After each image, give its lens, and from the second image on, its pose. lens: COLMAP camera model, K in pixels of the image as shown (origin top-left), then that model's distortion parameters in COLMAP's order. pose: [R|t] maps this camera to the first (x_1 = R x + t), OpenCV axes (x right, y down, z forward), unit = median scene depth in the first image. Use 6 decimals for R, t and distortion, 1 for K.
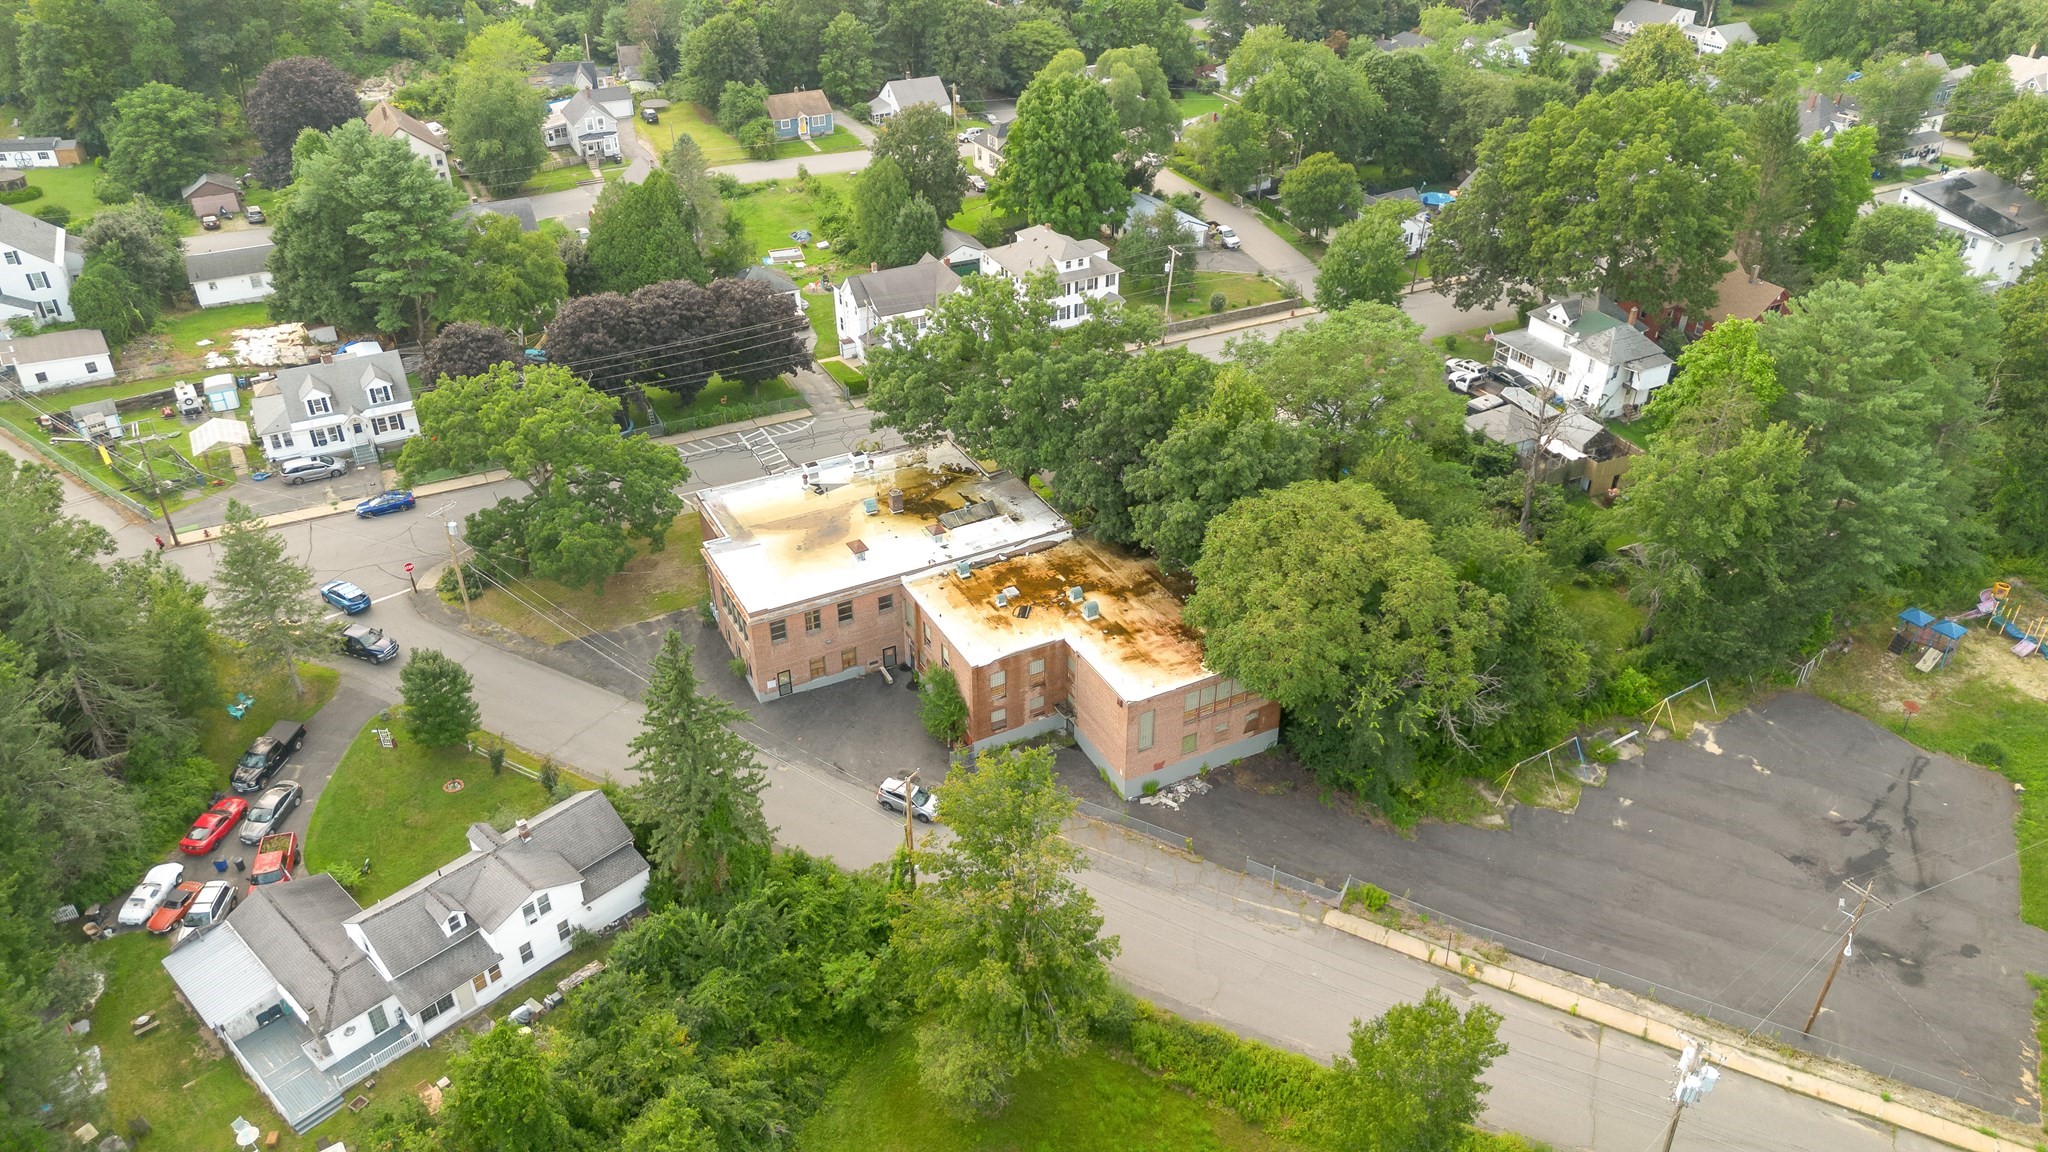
lens RADIAL K [[1443.4, 0, 1026.6], [0, 1443.4, 576.1], [0, 0, 1]] dist [0.067447, -0.069038]
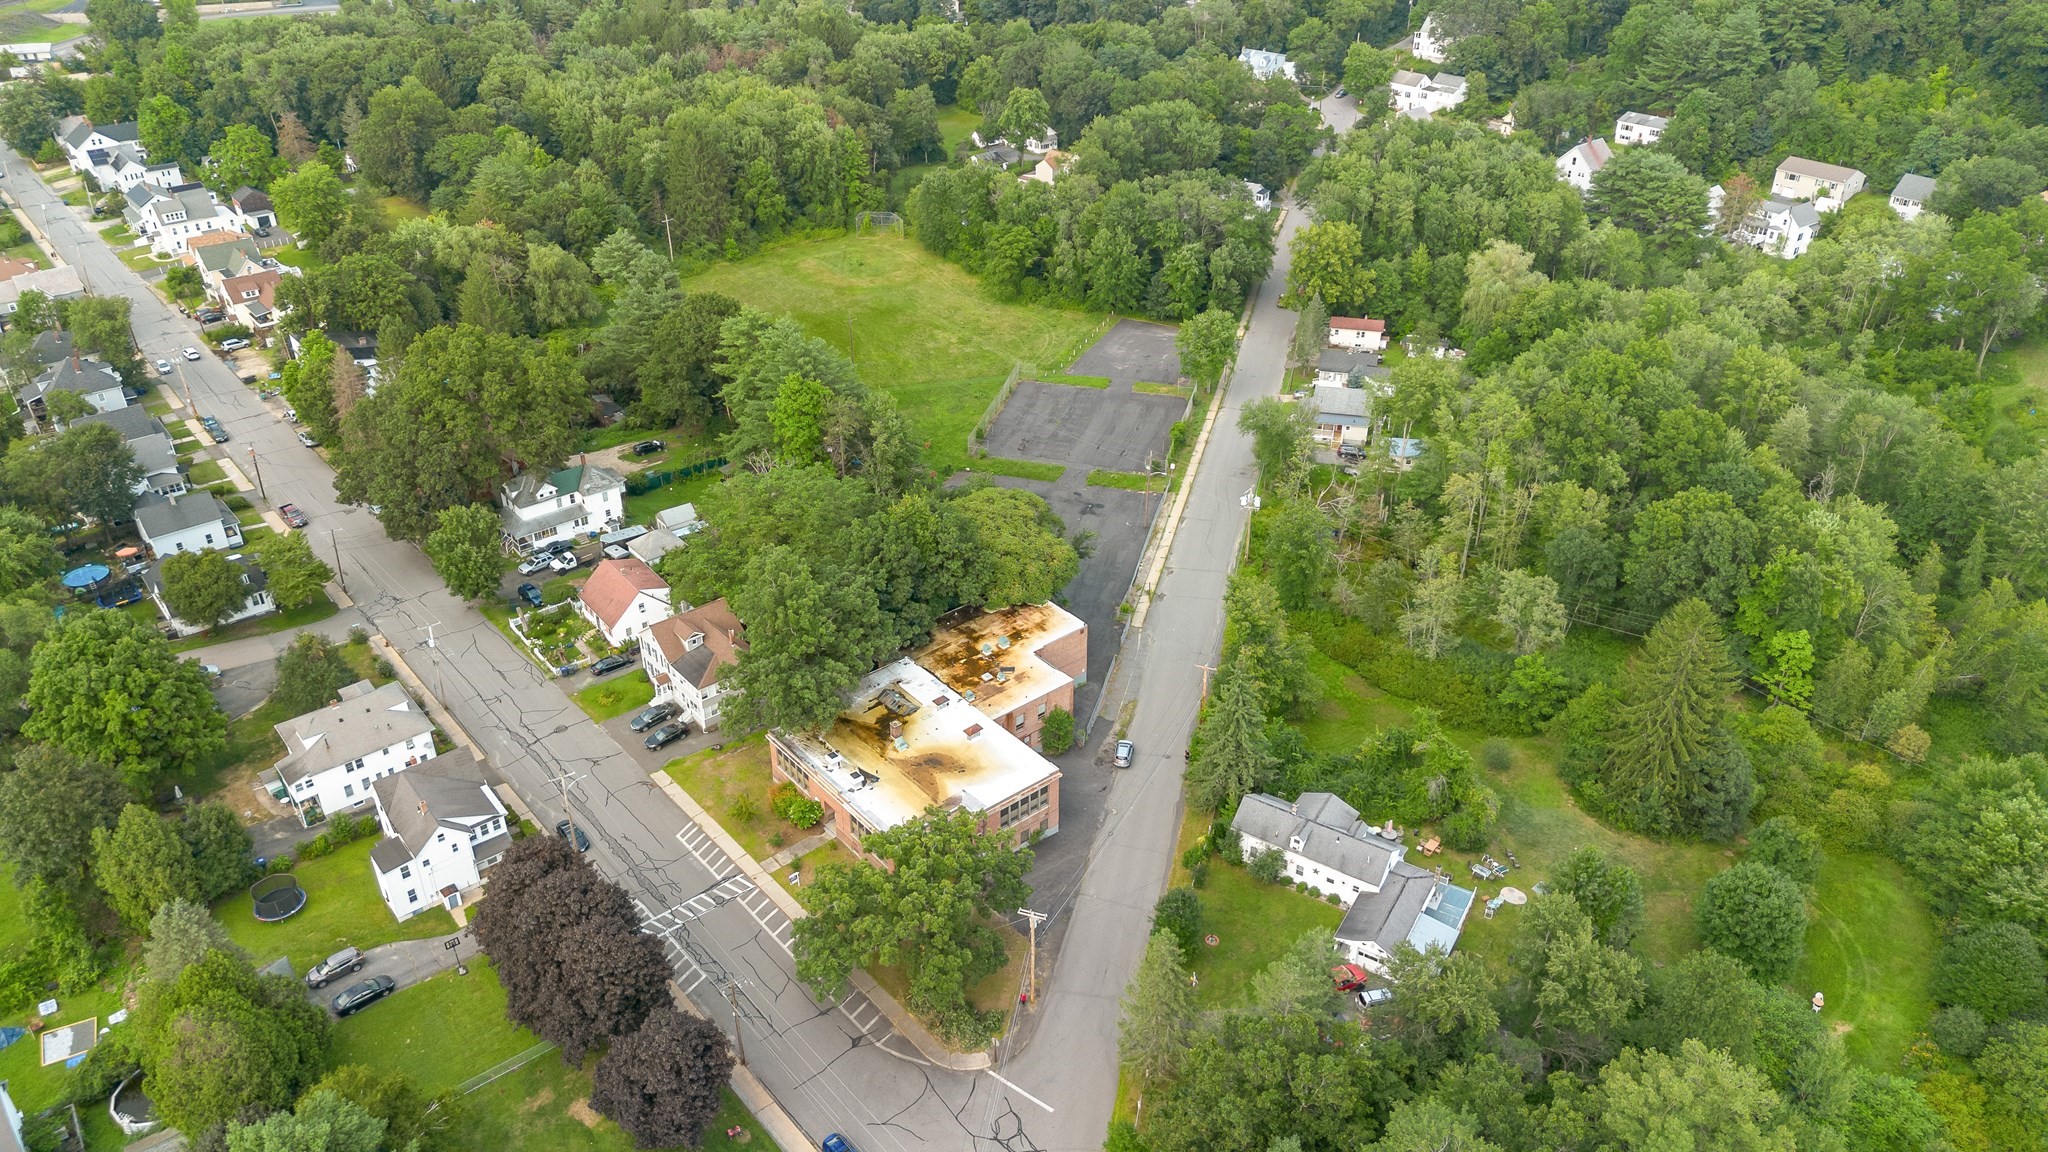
lens RADIAL K [[1443.4, 0, 1024.2], [0, 1443.4, 576.9], [0, 0, 1]] dist [0.067447, -0.069038]
pose [[-0.206630, -0.498851, 0.841696, -1.131913], [0.533987, 0.663349, 0.524239, -0.757952], [-0.819855, 0.557778, 0.129312, 0.659441]]
